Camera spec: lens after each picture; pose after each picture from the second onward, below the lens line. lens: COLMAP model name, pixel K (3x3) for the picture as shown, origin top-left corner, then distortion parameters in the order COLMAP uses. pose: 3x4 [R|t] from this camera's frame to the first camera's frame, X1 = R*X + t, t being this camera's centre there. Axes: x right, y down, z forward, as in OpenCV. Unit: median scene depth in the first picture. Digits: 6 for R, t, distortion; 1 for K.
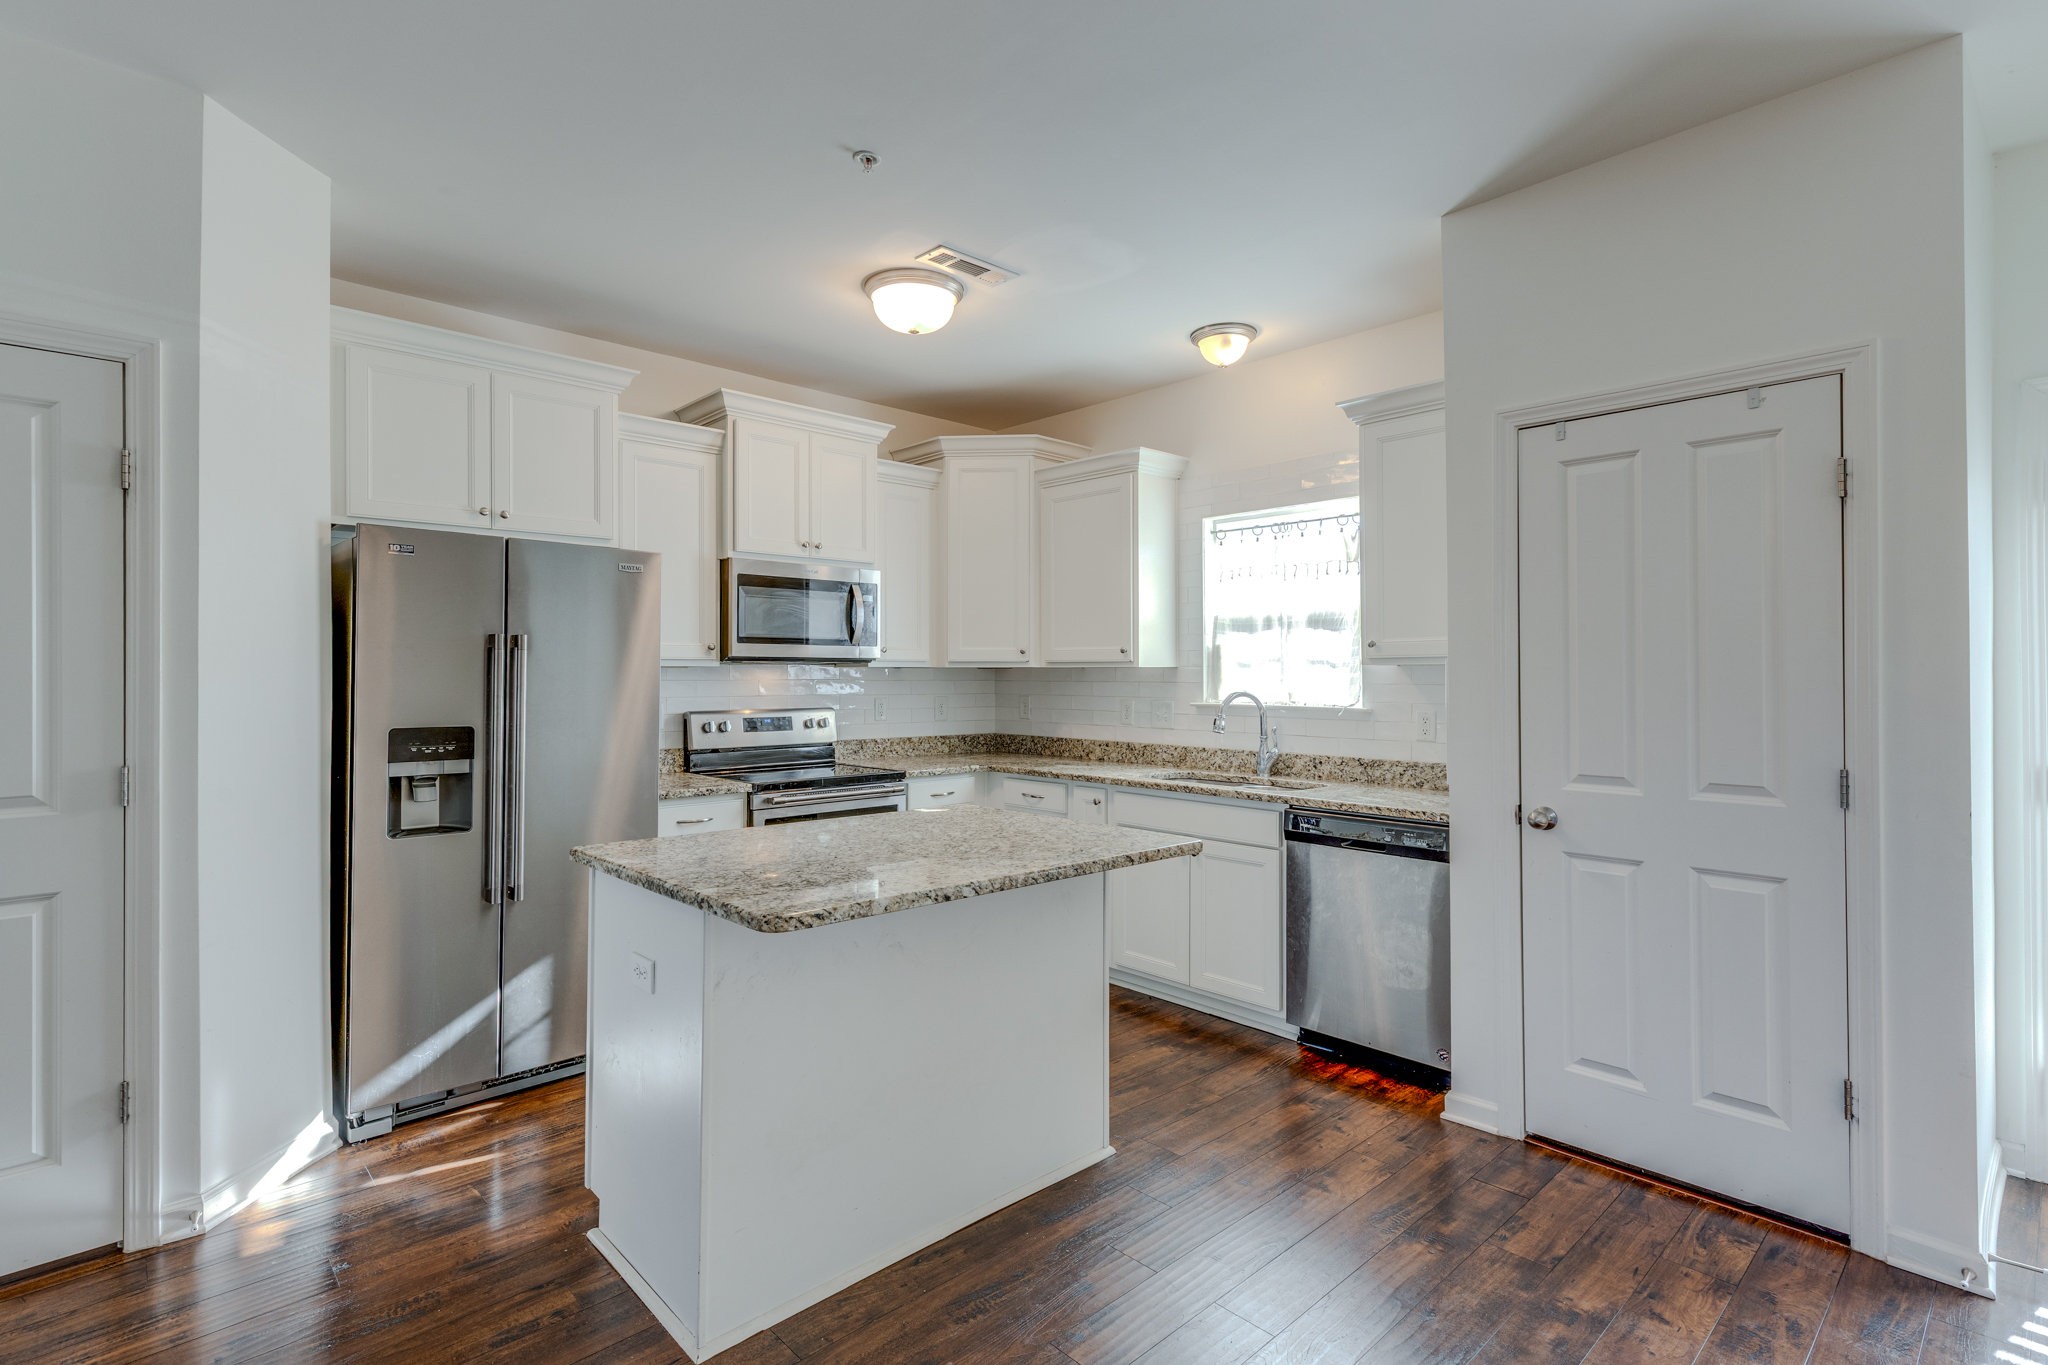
lens RADIAL K [[965.5, 0, 989.1], [0, 965.5, 667.5], [0, 0, 1]] dist [0.001794, 0.000177]
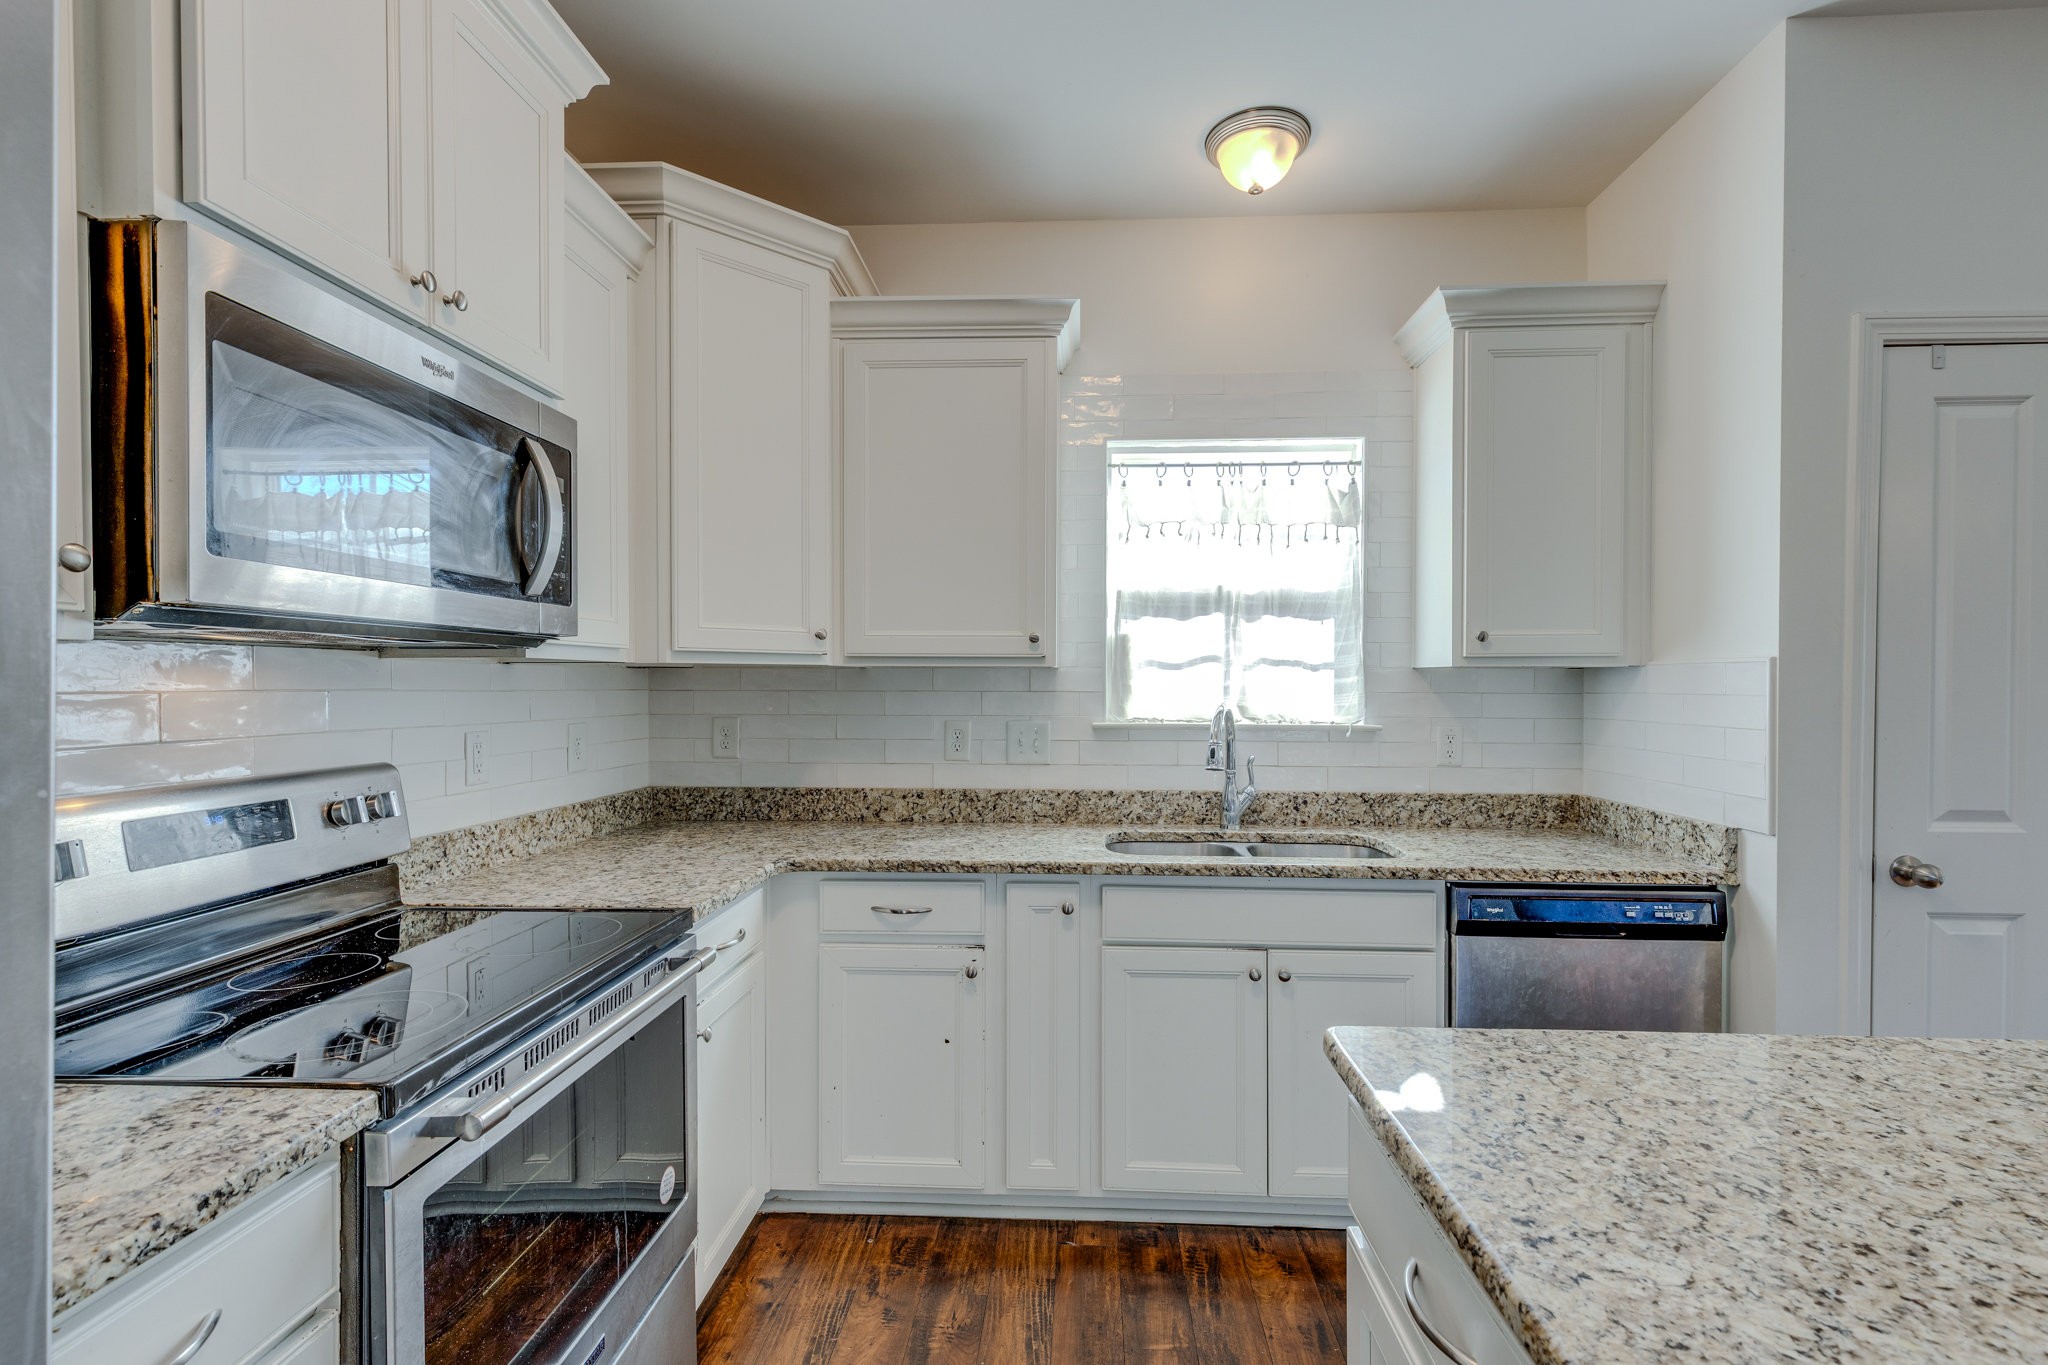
lens RADIAL K [[912.0, 0, 1035.0], [0, 912.0, 690.2], [0, 0, 1]] dist [0.003754, 0.000242]
pose [[0.709284, -0.004476, 0.704909, -0.274697], [-0.006895, 0.999888, 0.013287, 0.007351], [-0.704889, -0.014285, 0.709174, 0.655212]]
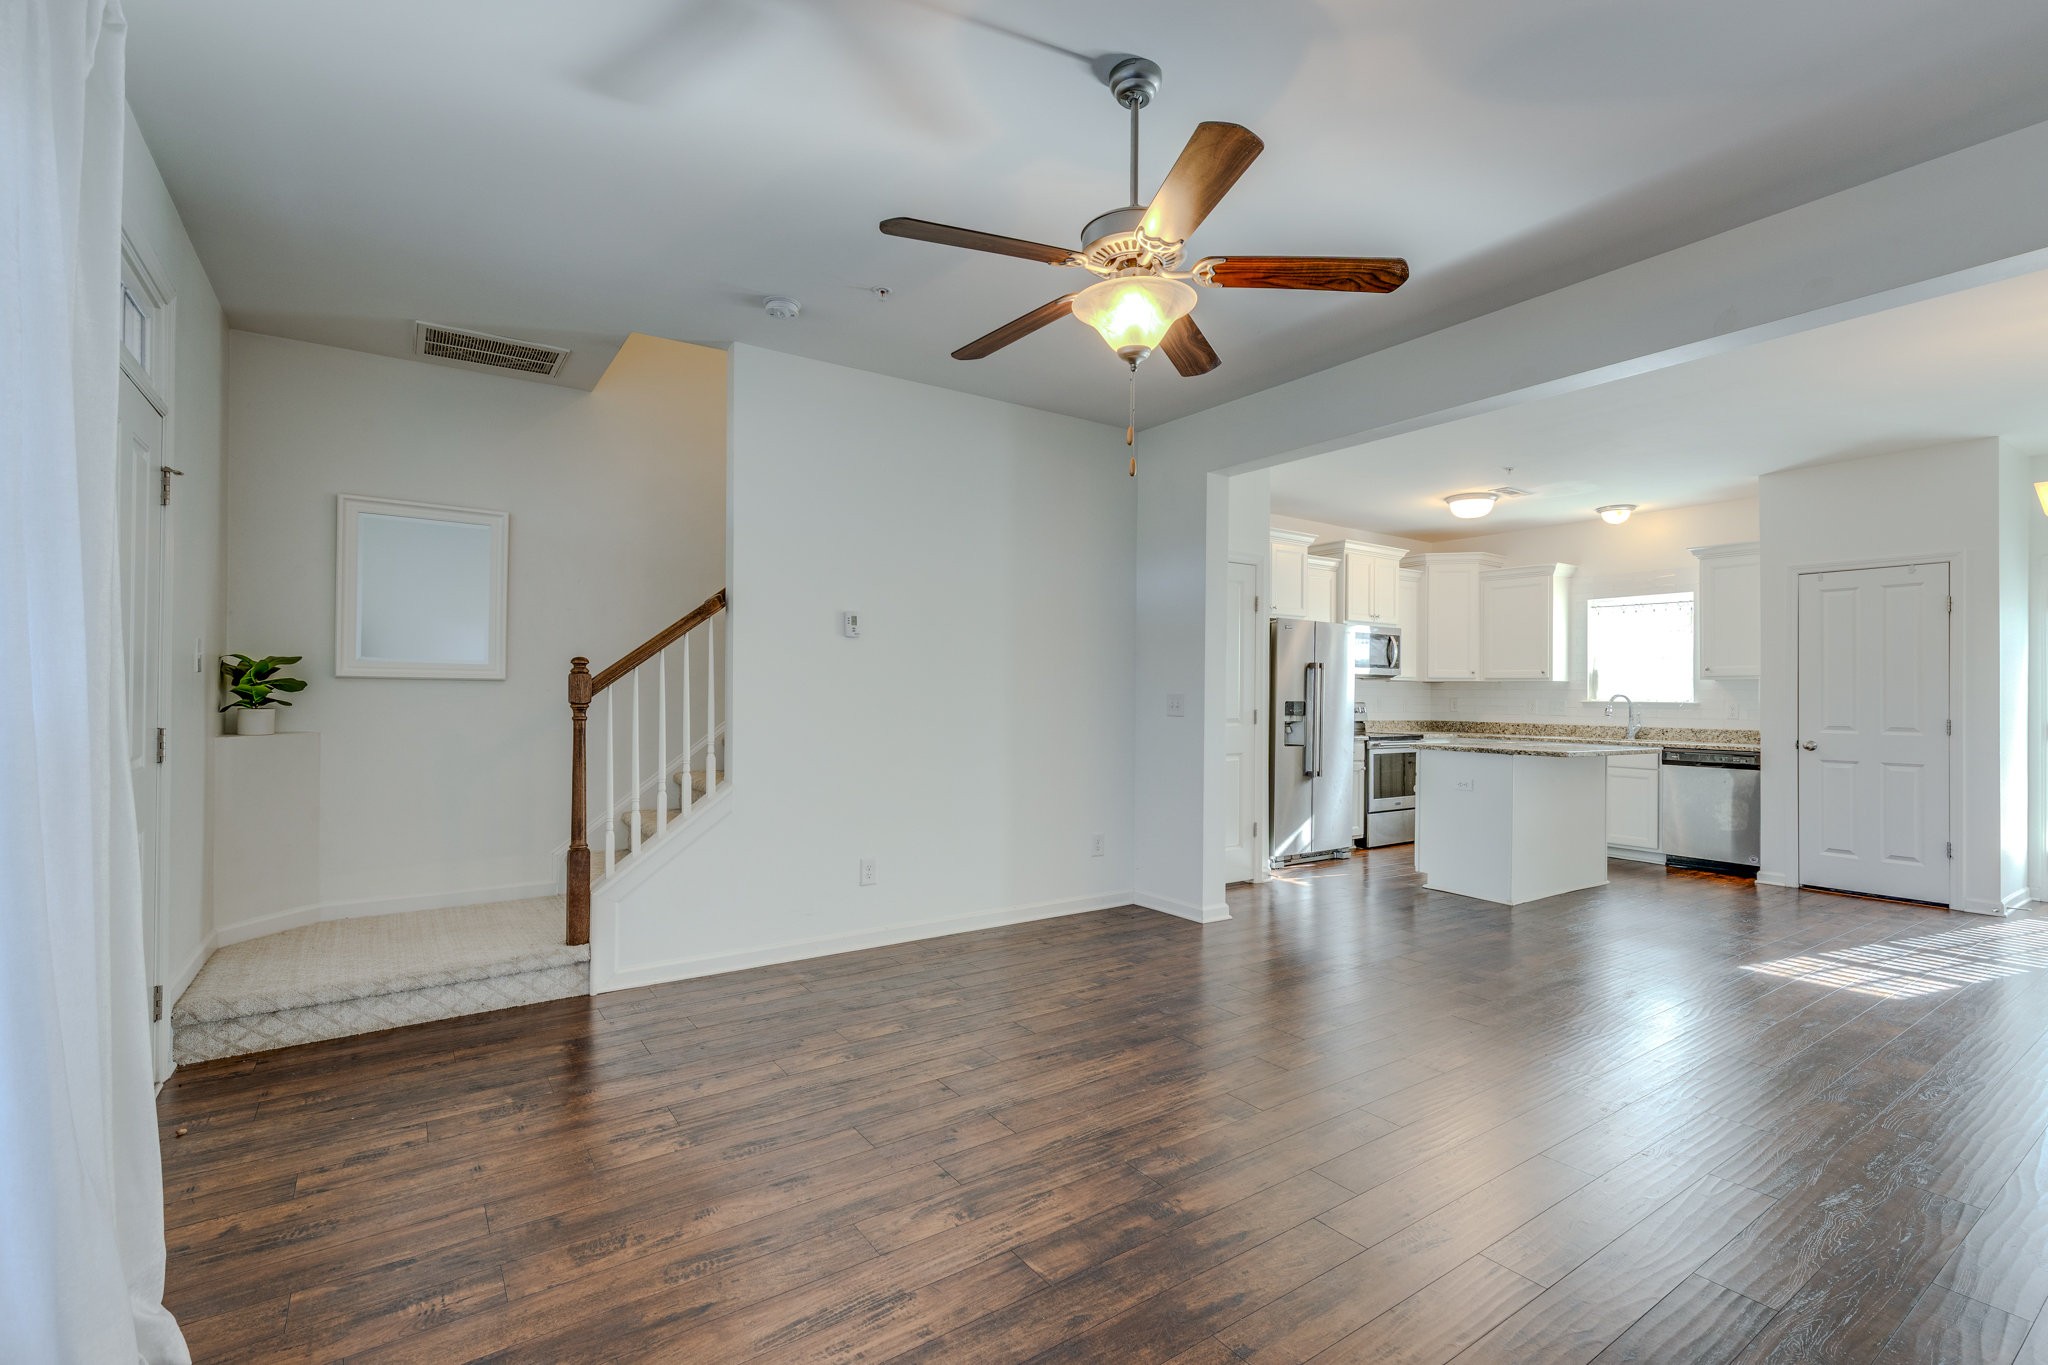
lens RADIAL K [[912.0, 0, 1035.0], [0, 912.0, 690.2], [0, 0, 1]] dist [0.003754, 0.000242]
pose [[0.991763, 0.009035, -0.127770, -0.652581], [-0.009028, 0.999959, 0.000632, 0.027055], [0.127771, 0.000527, 0.991804, -0.929189]]
